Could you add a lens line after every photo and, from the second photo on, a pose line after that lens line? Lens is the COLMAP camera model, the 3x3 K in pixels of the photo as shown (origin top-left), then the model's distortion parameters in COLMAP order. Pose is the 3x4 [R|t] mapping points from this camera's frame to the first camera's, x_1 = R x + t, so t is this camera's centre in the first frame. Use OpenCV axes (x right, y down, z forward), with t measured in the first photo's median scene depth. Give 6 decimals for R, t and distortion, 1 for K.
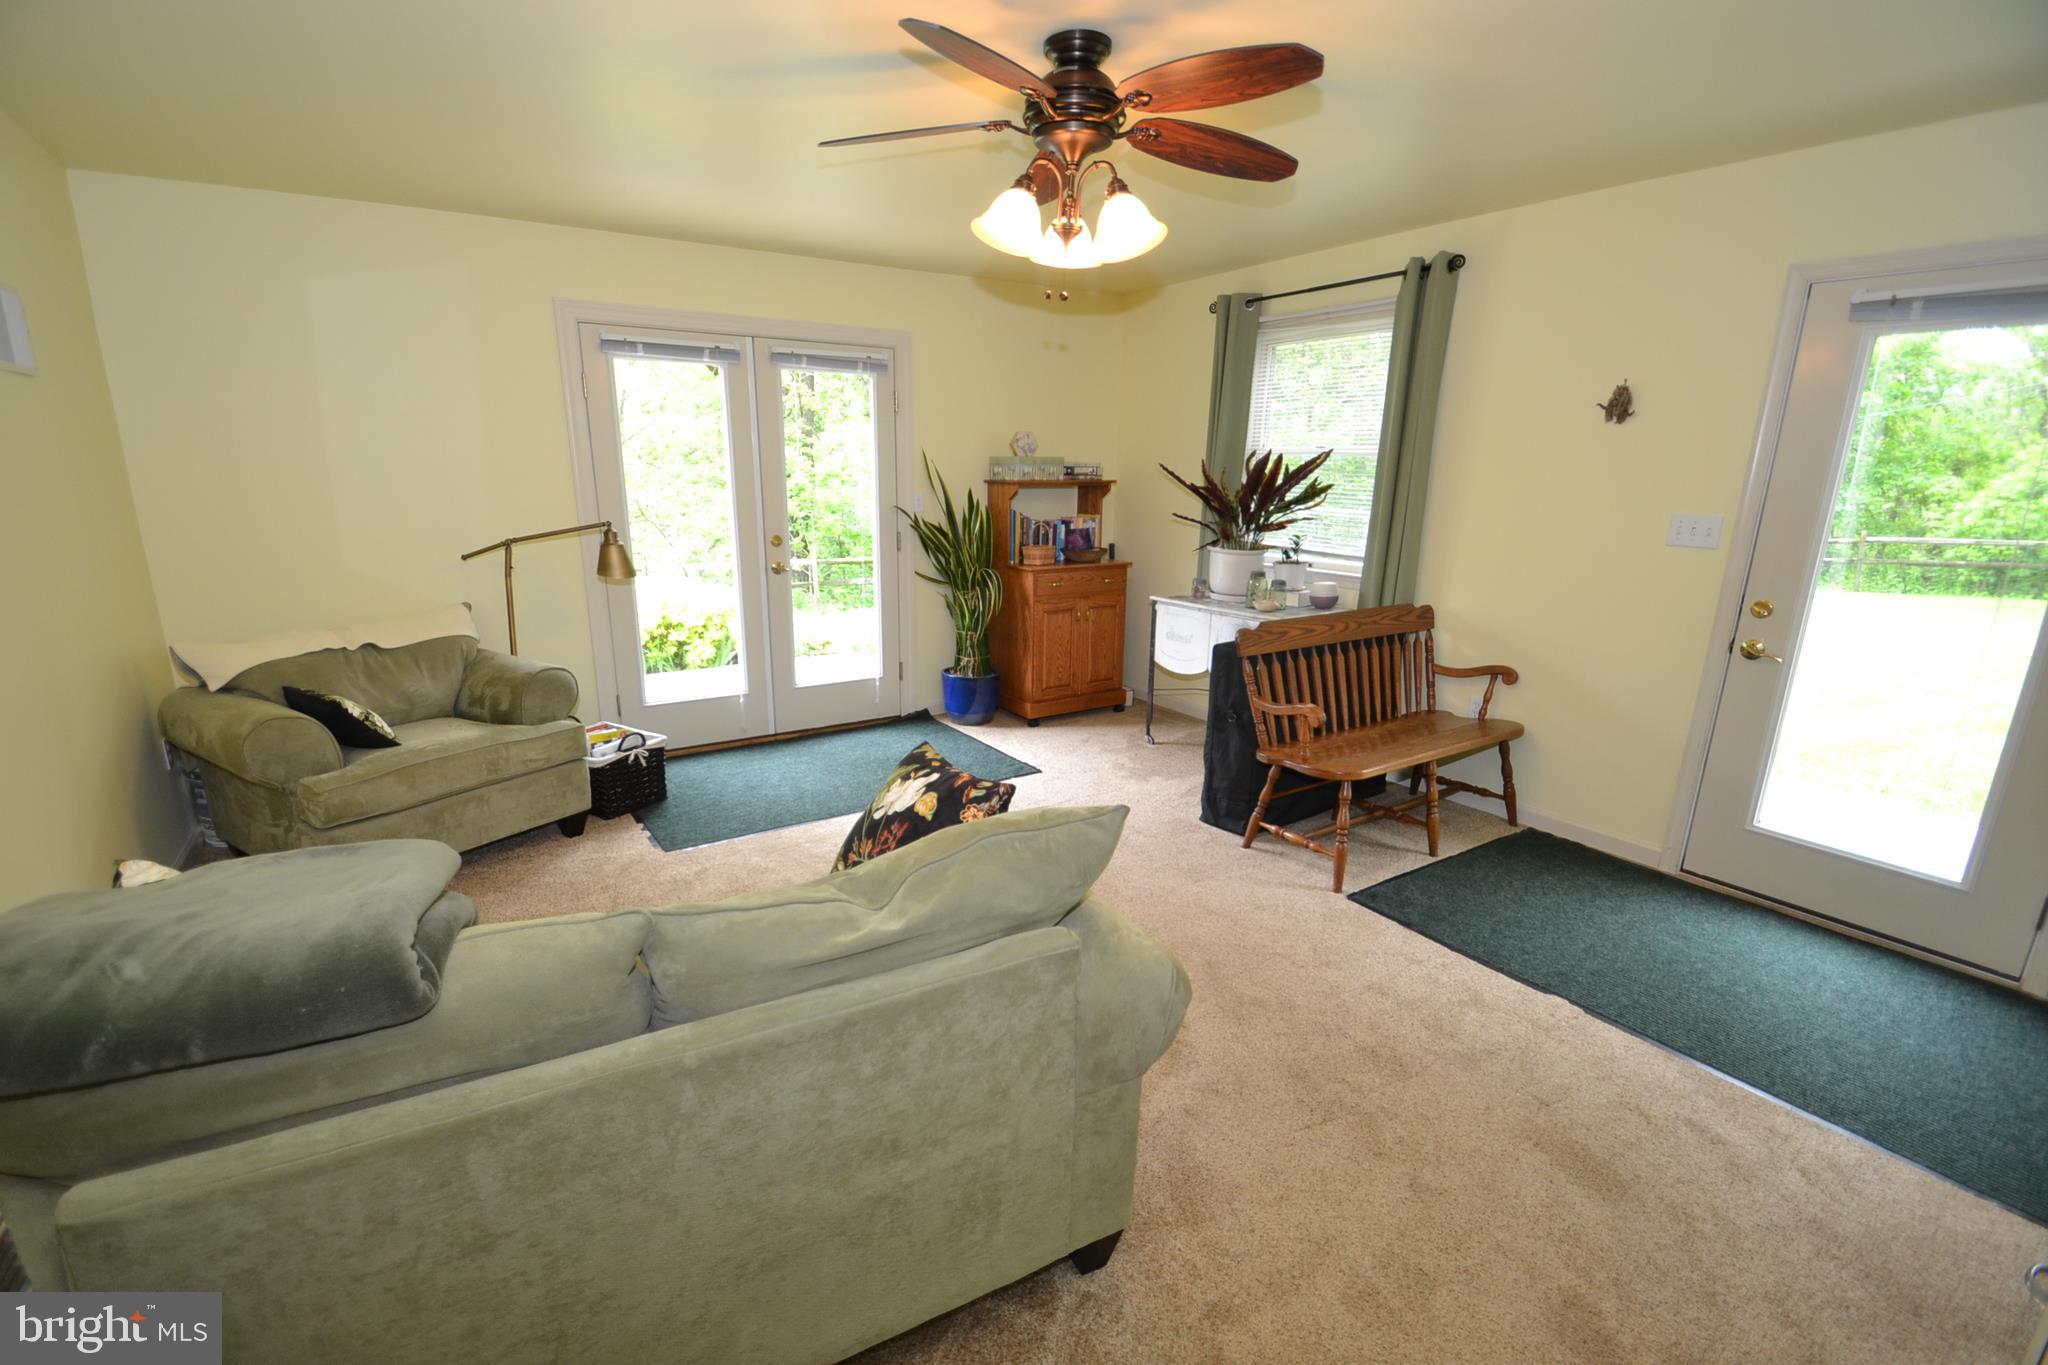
lens RADIAL K [[906.7, 0, 1004.0], [0, 906.7, 737.2], [0, 0, 1]] dist [0.002362, -0.018061]
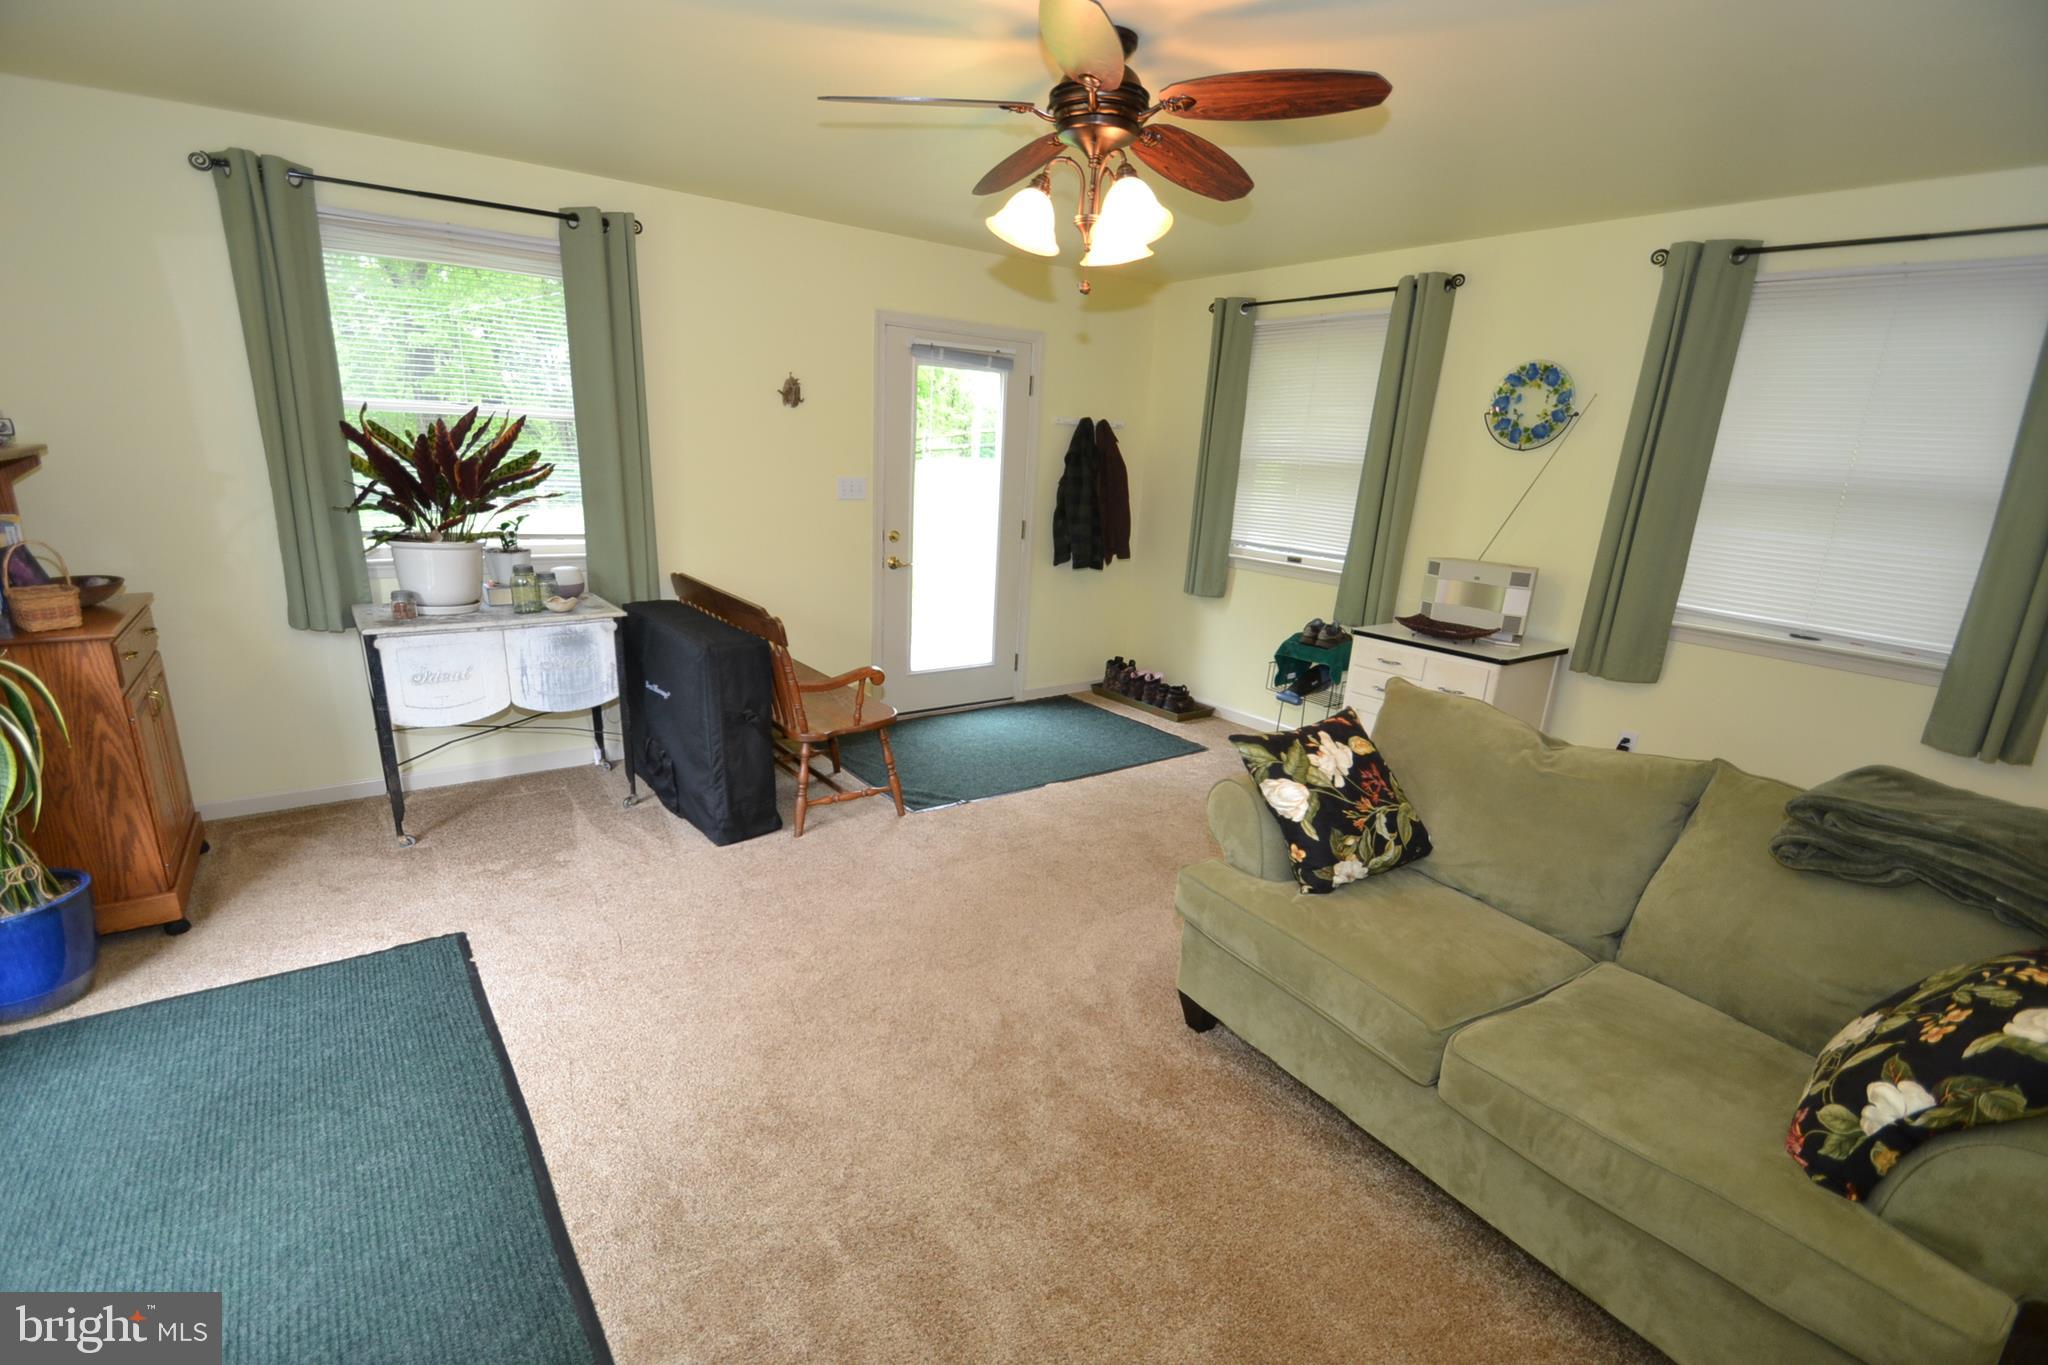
lens RADIAL K [[910.4, 0, 993.8], [0, 910.4, 714.4], [0, 0, 1]] dist [0.019303, -0.020217]
pose [[-0.055185, -0.291400, 0.955008, -0.552344], [0.242098, 0.924019, 0.295934, -0.205058], [-0.968681, 0.247536, 0.019556, 0.638417]]
